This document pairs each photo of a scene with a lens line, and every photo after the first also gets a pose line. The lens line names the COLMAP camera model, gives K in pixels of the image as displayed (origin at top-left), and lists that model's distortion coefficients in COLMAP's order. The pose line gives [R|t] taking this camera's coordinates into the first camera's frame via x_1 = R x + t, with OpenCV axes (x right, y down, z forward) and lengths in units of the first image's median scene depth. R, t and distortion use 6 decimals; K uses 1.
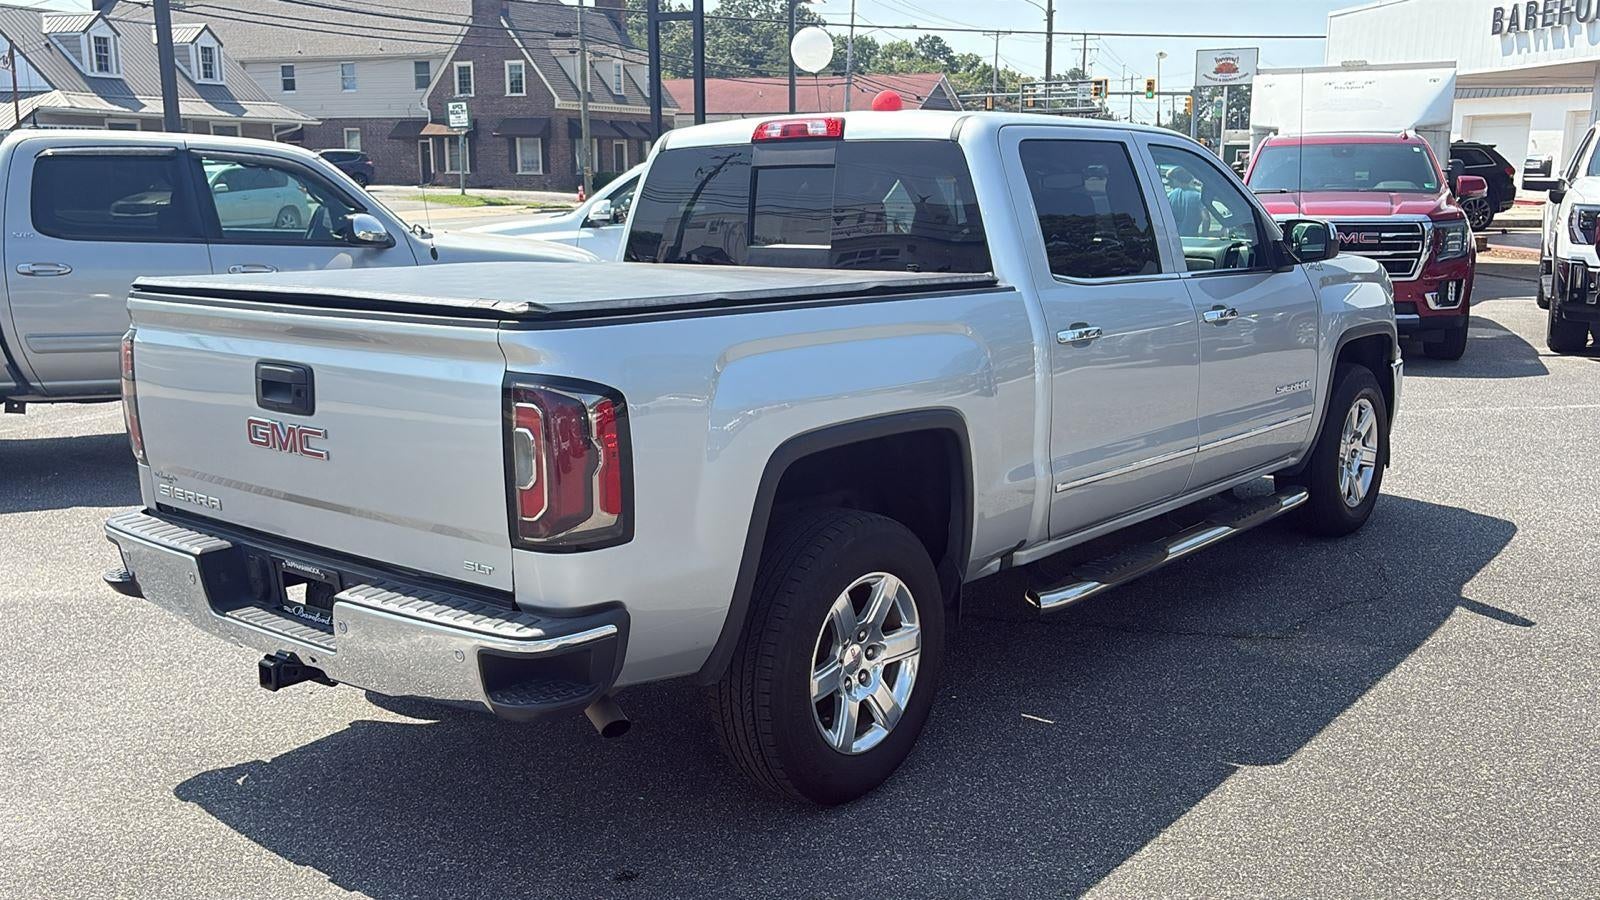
lens RADIAL K [[1444.4, 0, 788.6], [0, 1444.4, 454.8], [0, 0, 1]] dist [0.024130, -0.015321]
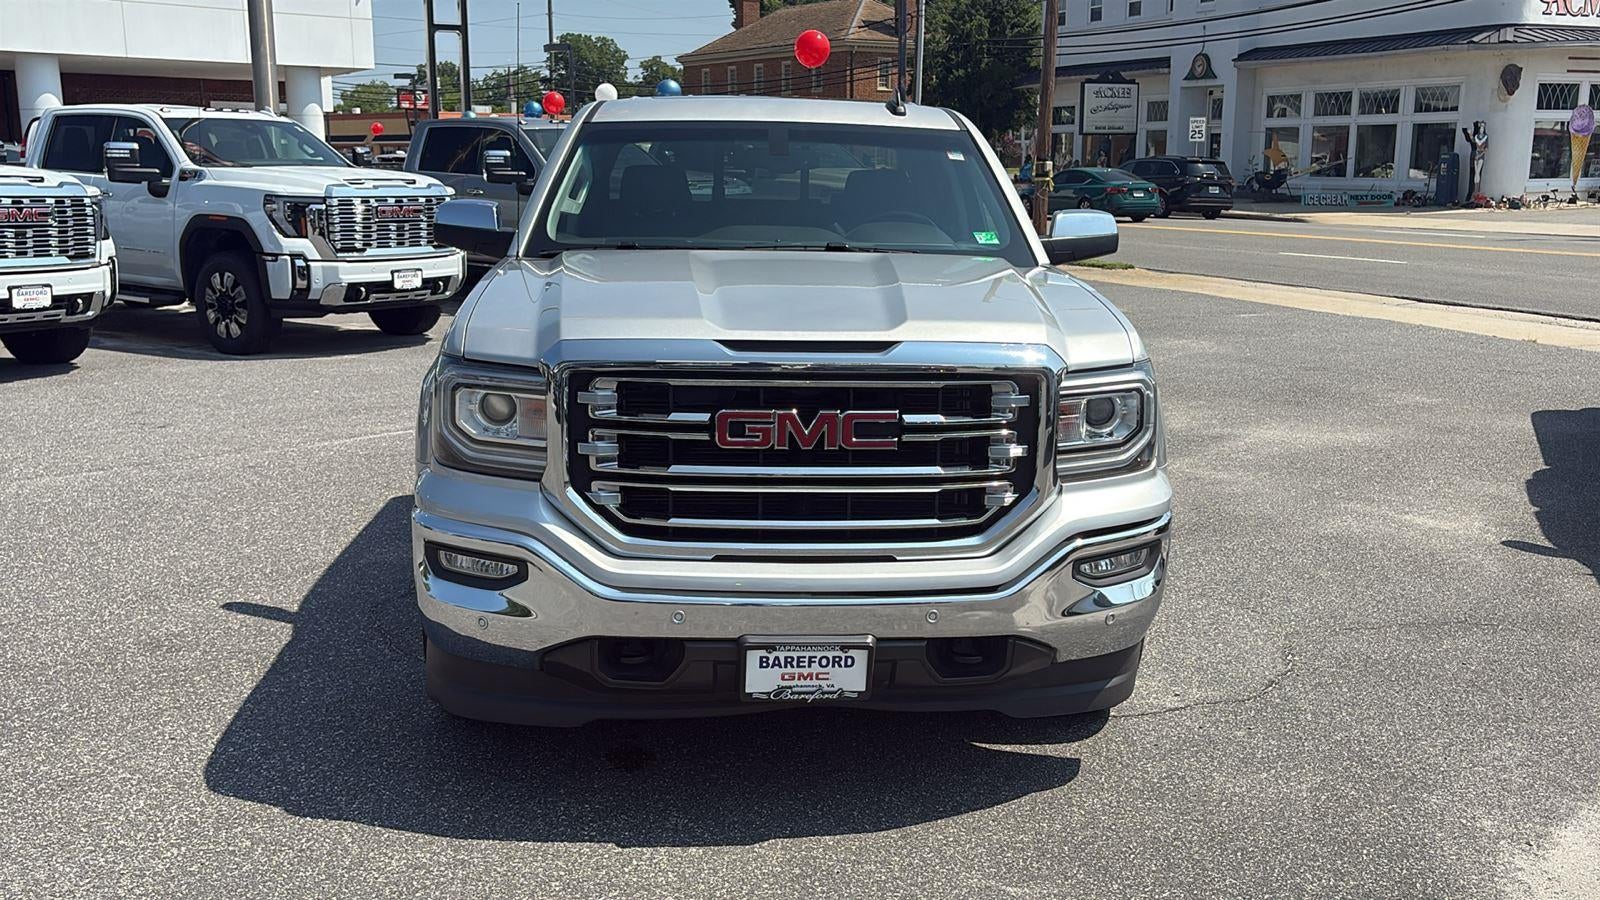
lens RADIAL K [[1515.0, 0, 822.5], [0, 1515.0, 454.1], [0, 0, 1]] dist [0.023274, 0.001816]
pose [[-0.718270, 0.134515, -0.682637, 0.402174], [-0.136824, 0.934666, 0.328143, -0.164693], [0.682178, 0.329096, -0.652939, 0.847075]]
